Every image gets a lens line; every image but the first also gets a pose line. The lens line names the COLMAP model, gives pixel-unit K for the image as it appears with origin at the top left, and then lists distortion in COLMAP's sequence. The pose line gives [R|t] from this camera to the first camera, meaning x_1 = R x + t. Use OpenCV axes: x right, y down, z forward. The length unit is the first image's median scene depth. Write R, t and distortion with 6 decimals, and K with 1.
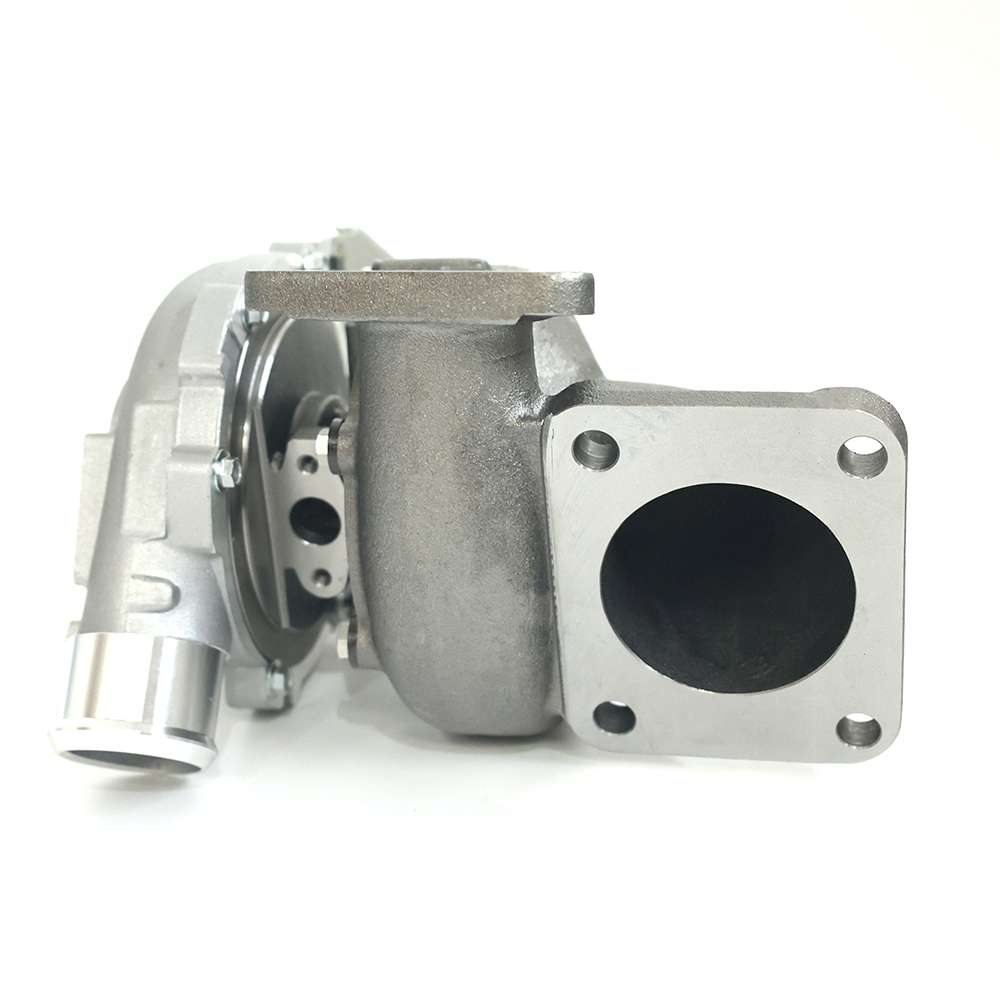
lens RADIAL K [[1597.4, 0, 501.4], [0, 1597.4, 478.9], [0, 0, 1]] dist [0.062195, 0.082425]
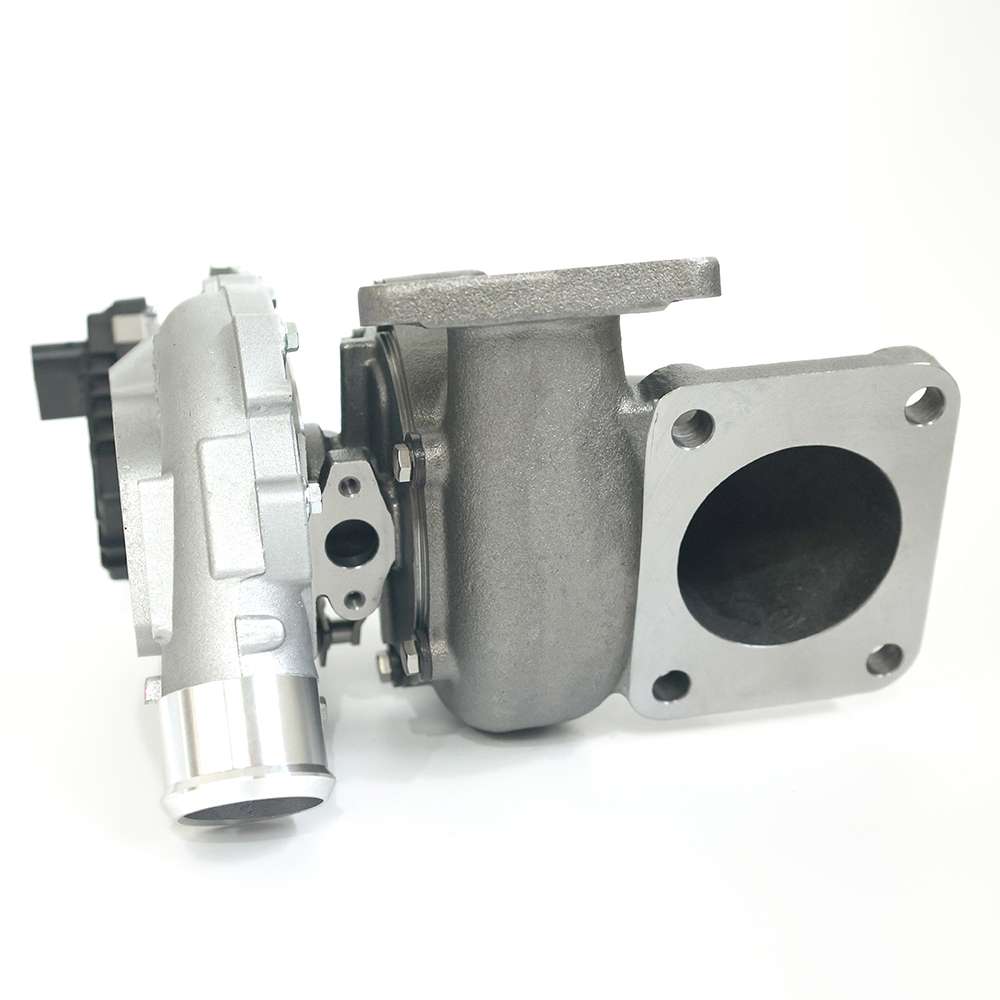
lens RADIAL K [[1501.4, 0, 499.7], [0, 1501.4, 499.7], [0, 0, 1]] dist [-0.044063, -0.028238]
pose [[0.941952, -0.126578, 0.310972, -0.357817], [0.129470, 0.991518, 0.011415, 0.000645], [-0.309779, 0.029509, 0.950350, 0.092223]]
